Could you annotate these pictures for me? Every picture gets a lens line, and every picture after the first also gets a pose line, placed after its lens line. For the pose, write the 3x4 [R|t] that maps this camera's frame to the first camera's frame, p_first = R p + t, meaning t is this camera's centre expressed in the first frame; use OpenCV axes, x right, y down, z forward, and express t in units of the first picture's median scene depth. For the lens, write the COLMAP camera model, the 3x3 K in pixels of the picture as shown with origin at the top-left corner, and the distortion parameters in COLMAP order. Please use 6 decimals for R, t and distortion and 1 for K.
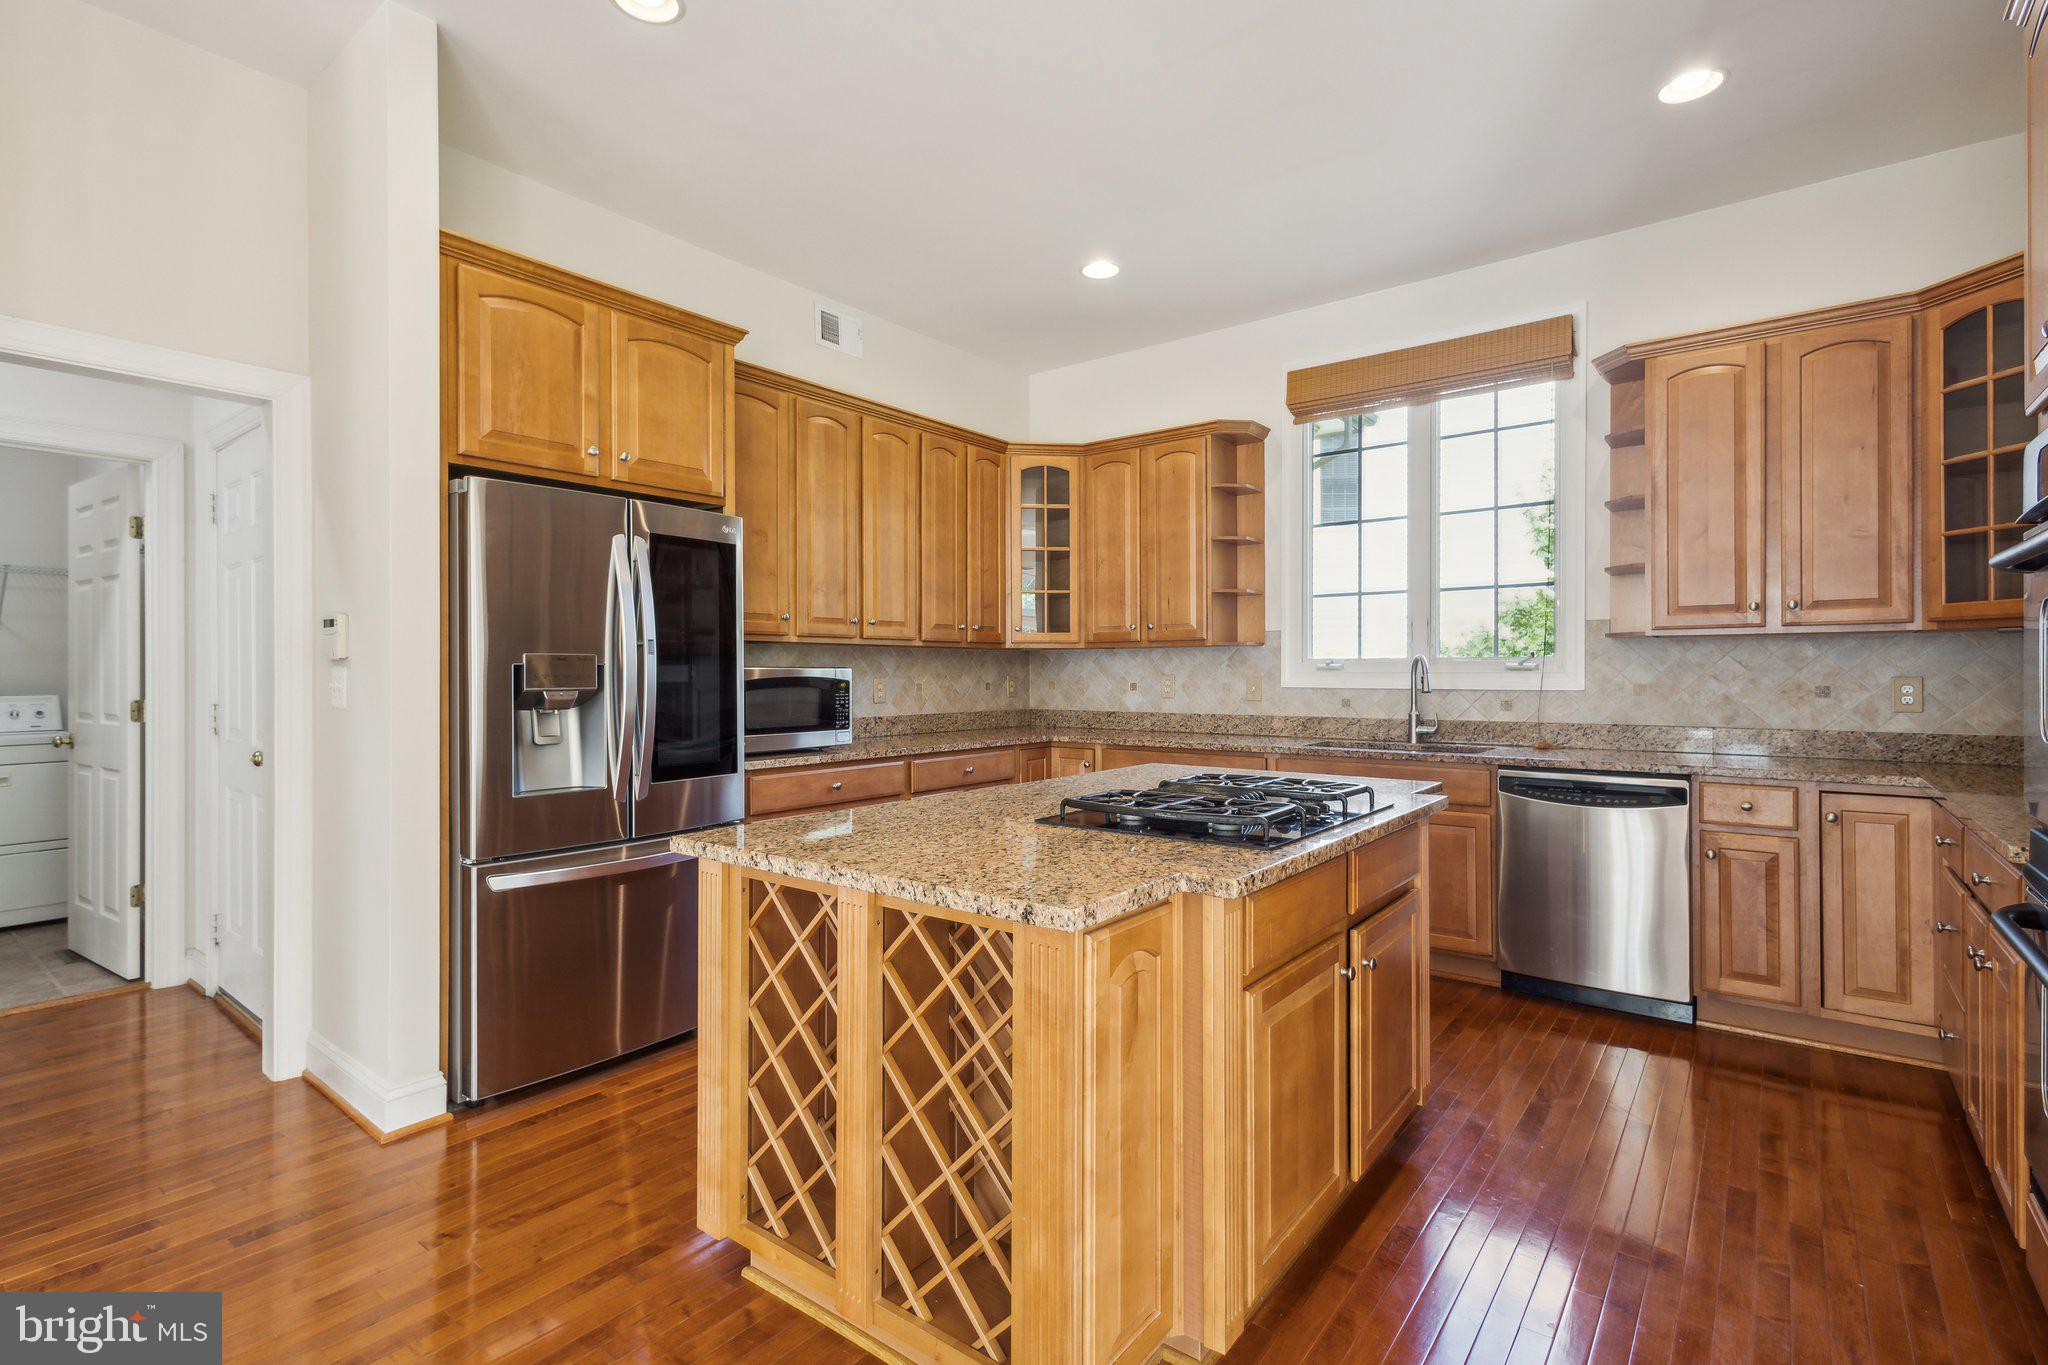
lens RADIAL K [[943.9, 0, 1028.9], [0, 943.9, 671.3], [0, 0, 1]] dist [0.000892, -0.000514]
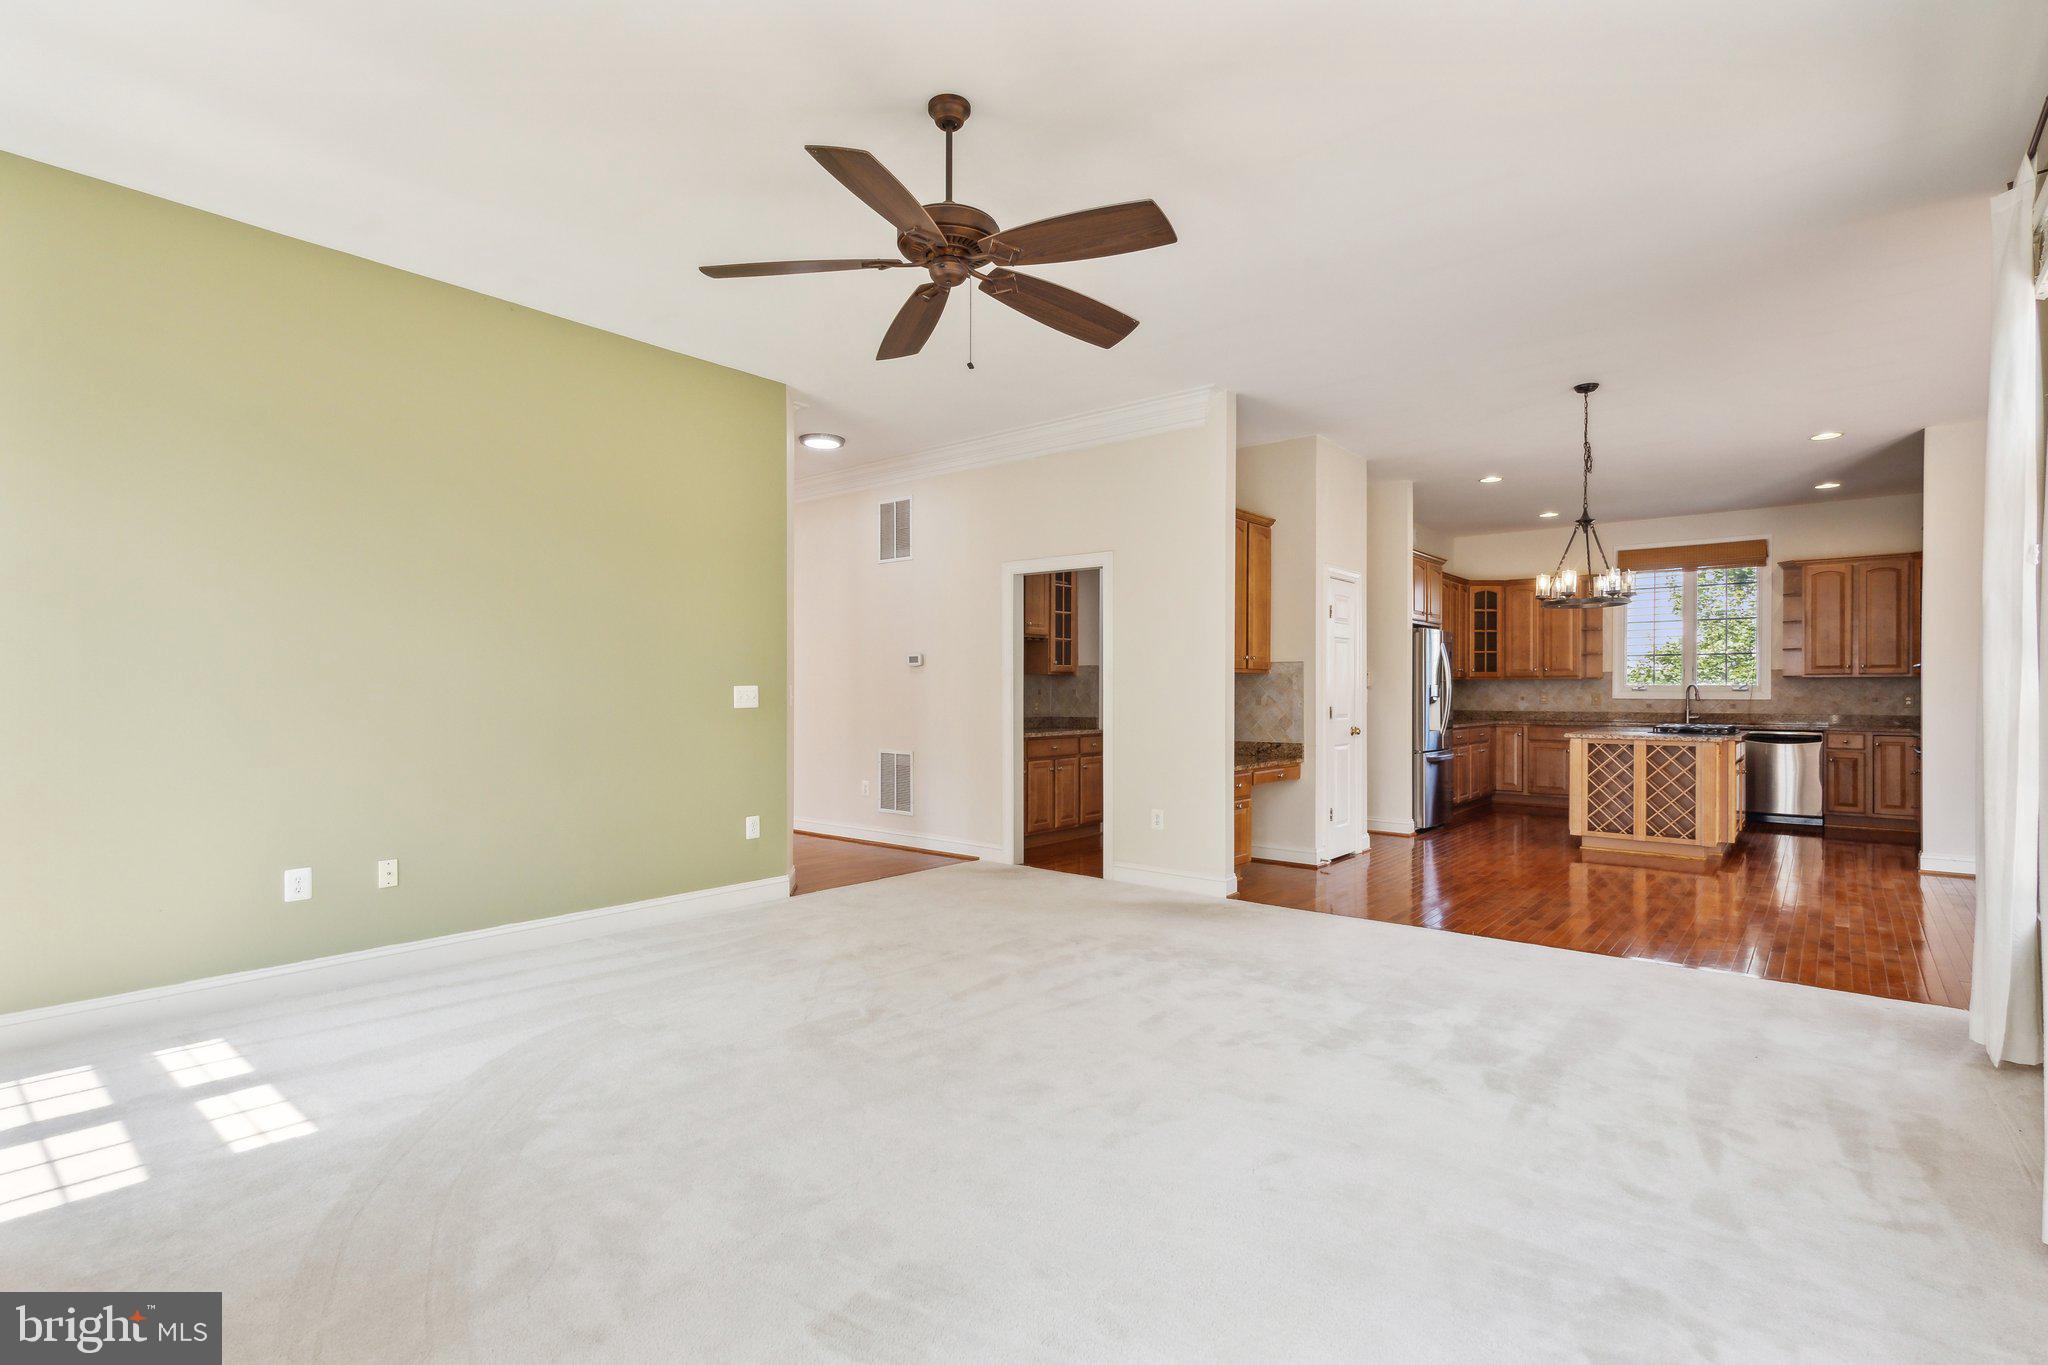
lens RADIAL K [[943.9, 0, 1020.9], [0, 943.9, 695.4], [0, 0, 1]] dist [0.000892, -0.000514]
pose [[0.999115, 0.003399, -0.041913, -1.346884], [-0.003180, 0.999981, 0.005294, 0.003749], [0.041930, -0.005156, 0.999107, -1.631757]]
